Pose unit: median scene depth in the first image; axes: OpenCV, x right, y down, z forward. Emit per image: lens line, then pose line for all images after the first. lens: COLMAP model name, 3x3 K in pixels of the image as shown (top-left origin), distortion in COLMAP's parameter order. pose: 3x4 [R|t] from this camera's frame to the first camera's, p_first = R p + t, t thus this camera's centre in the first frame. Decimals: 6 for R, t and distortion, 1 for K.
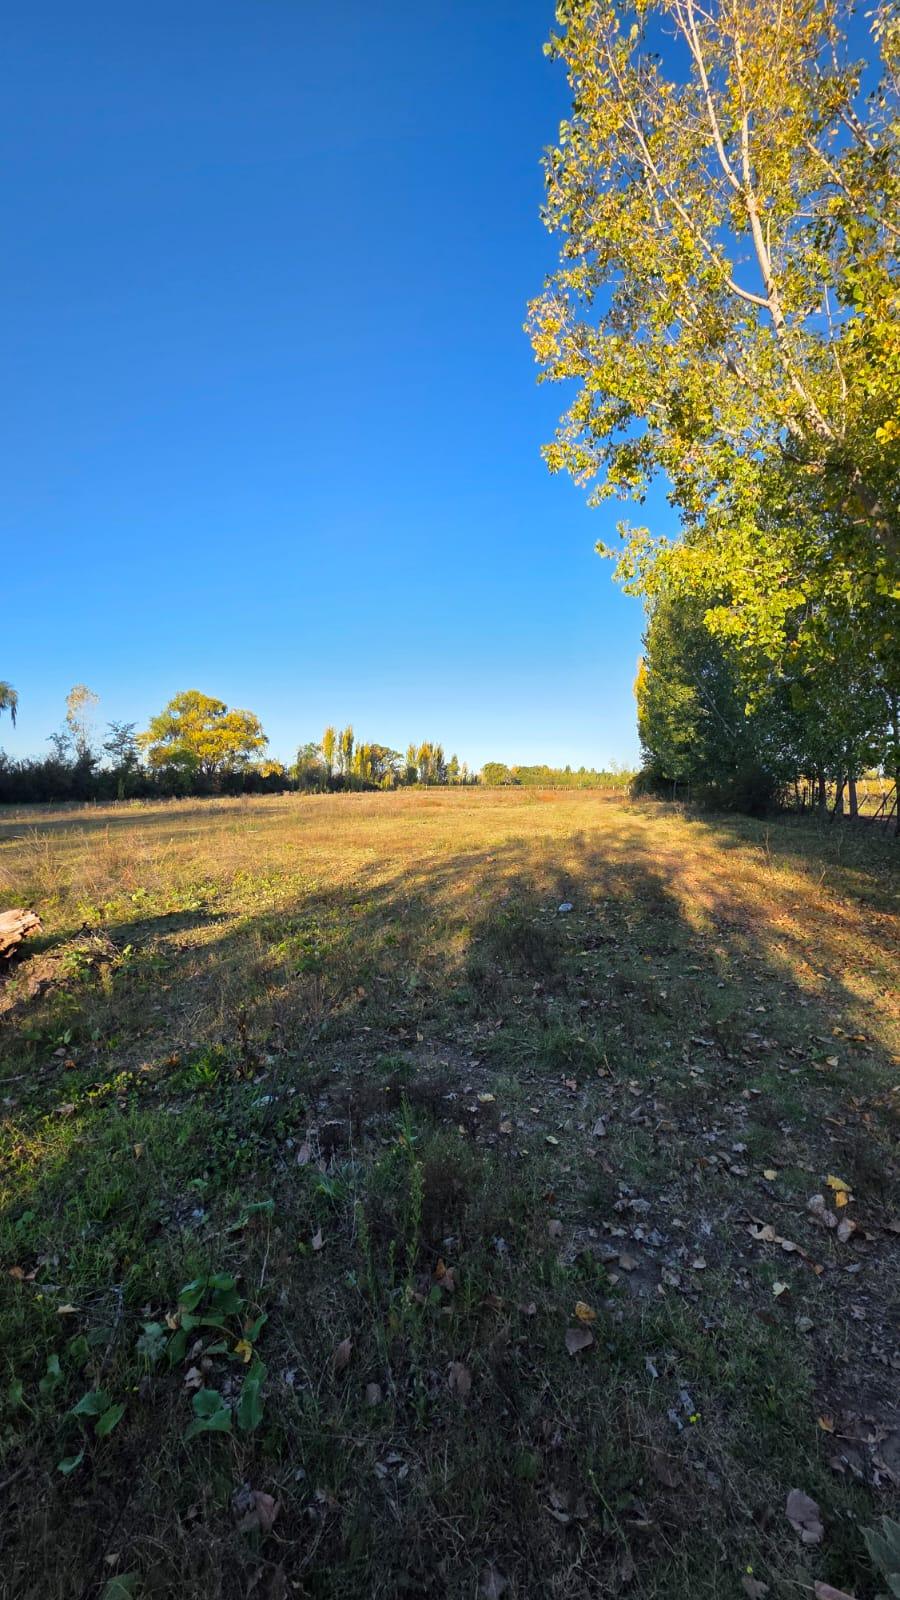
lens RADIAL K [[634.8, 0, 456.1], [0, 634.8, 788.6], [0, 0, 1]] dist [0.001285, 0.001435]
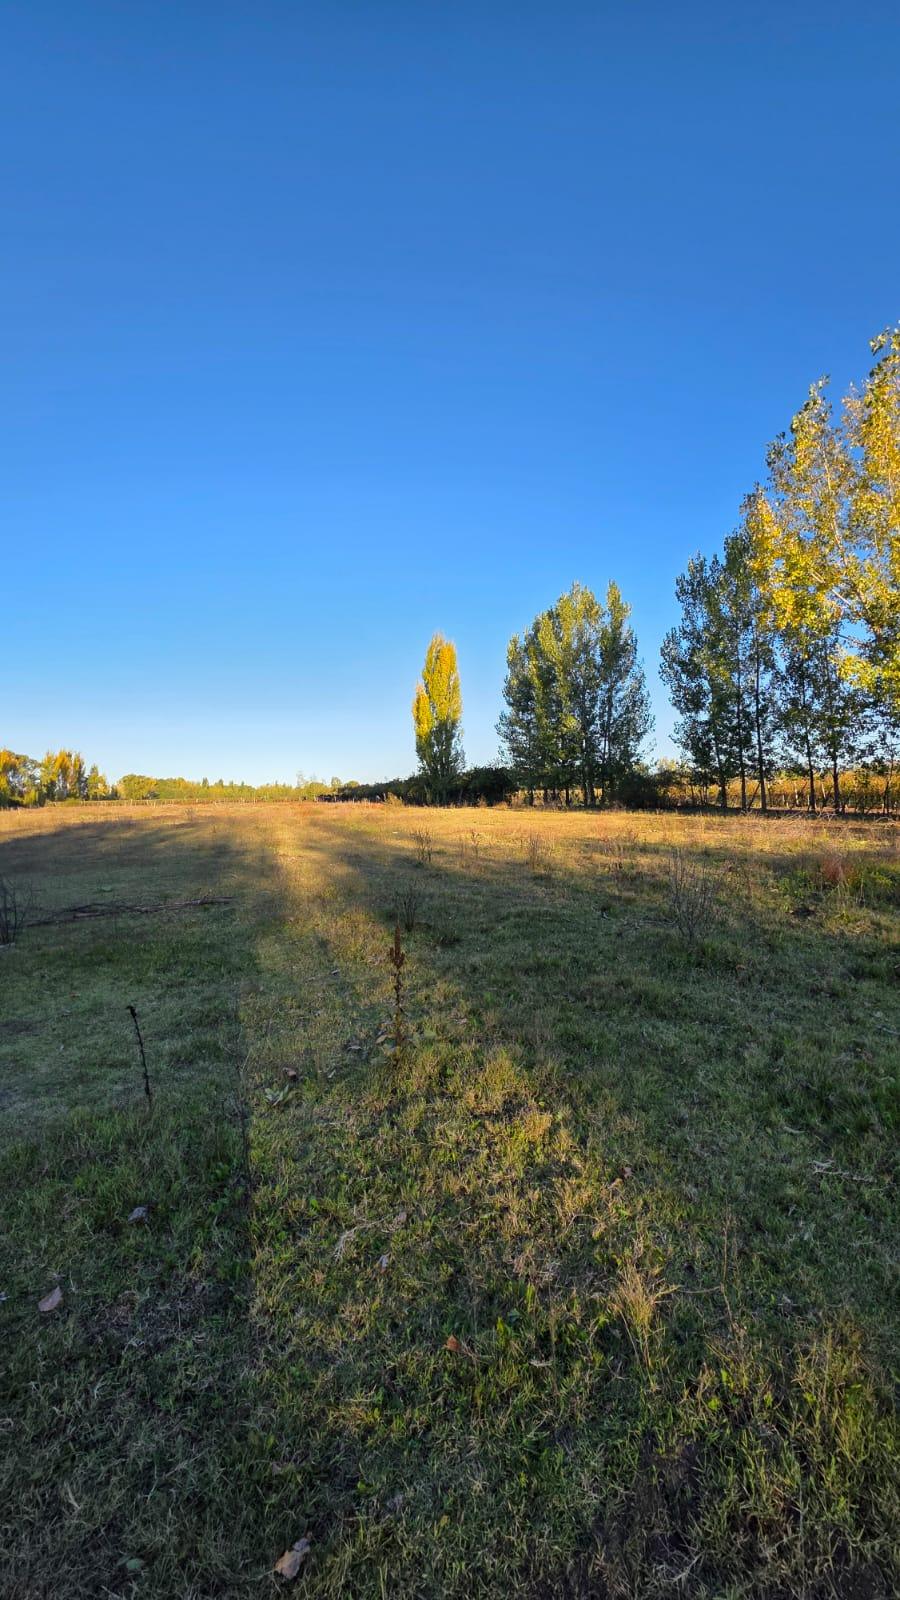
lens RADIAL K [[634.8, 0, 450.8], [0, 634.8, 789.6], [0, 0, 1]] dist [0.001285, 0.001435]
pose [[0.840243, -0.002431, 0.542204, -0.140347], [0.012604, 0.999807, -0.015049, -0.000359], [-0.542063, 0.019479, 0.840112, 0.001191]]
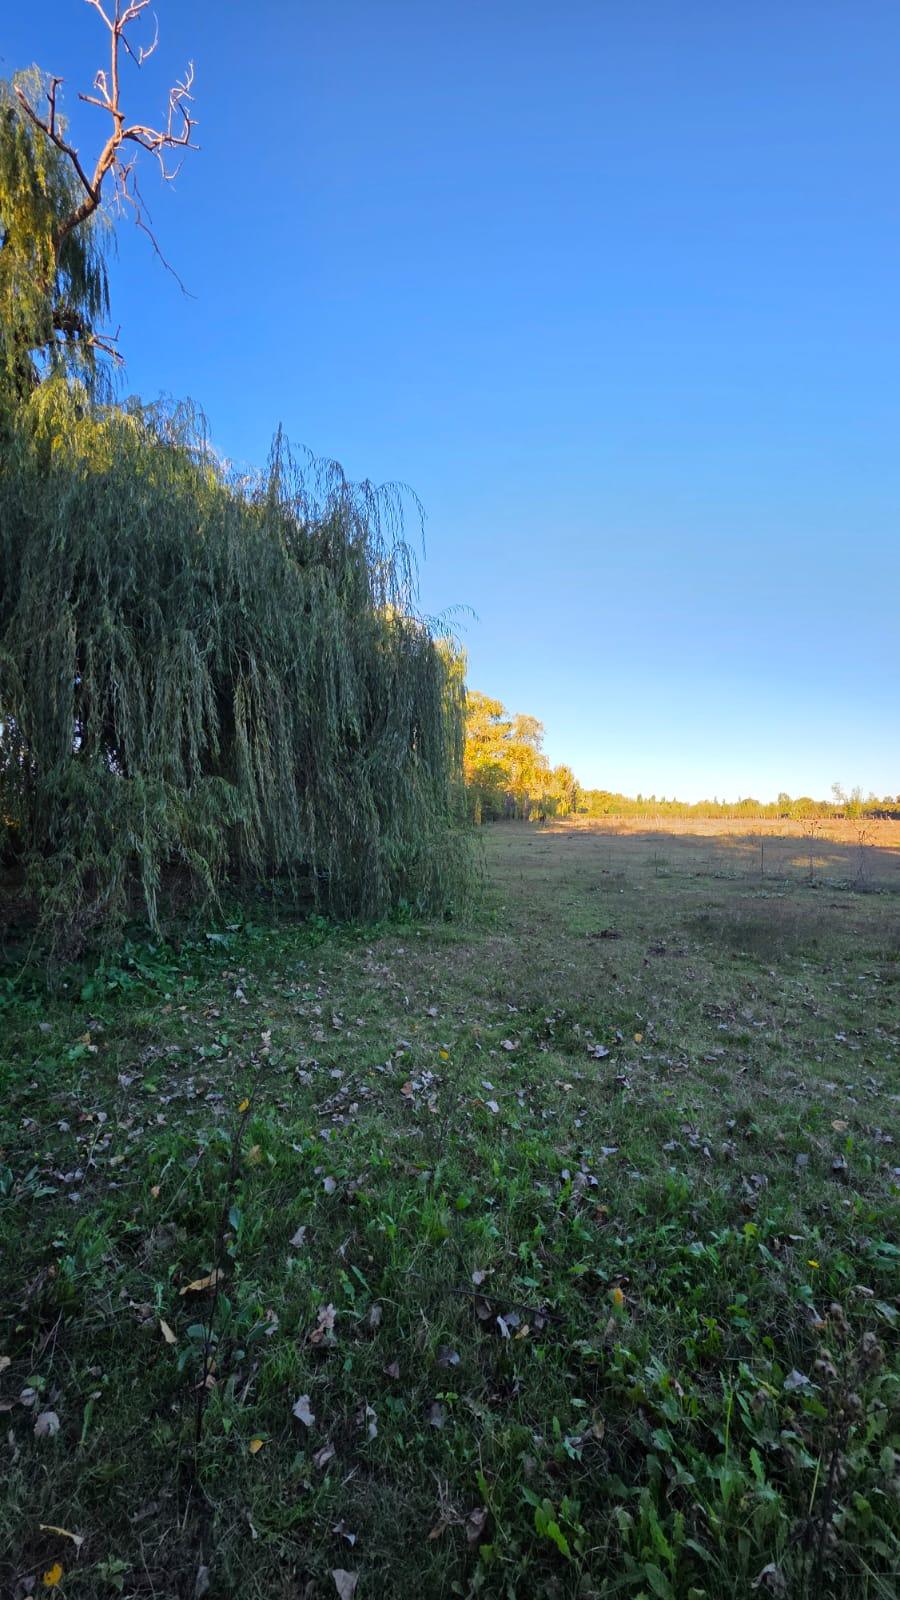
lens RADIAL K [[634.8, 0, 440.0], [0, 634.8, 794.3], [0, 0, 1]] dist [0.001285, 0.001435]
pose [[0.999467, 0.013868, -0.029545, -0.342676], [-0.014885, 0.999295, -0.034479, 0.003898], [0.029046, 0.034901, 0.998969, 0.163139]]
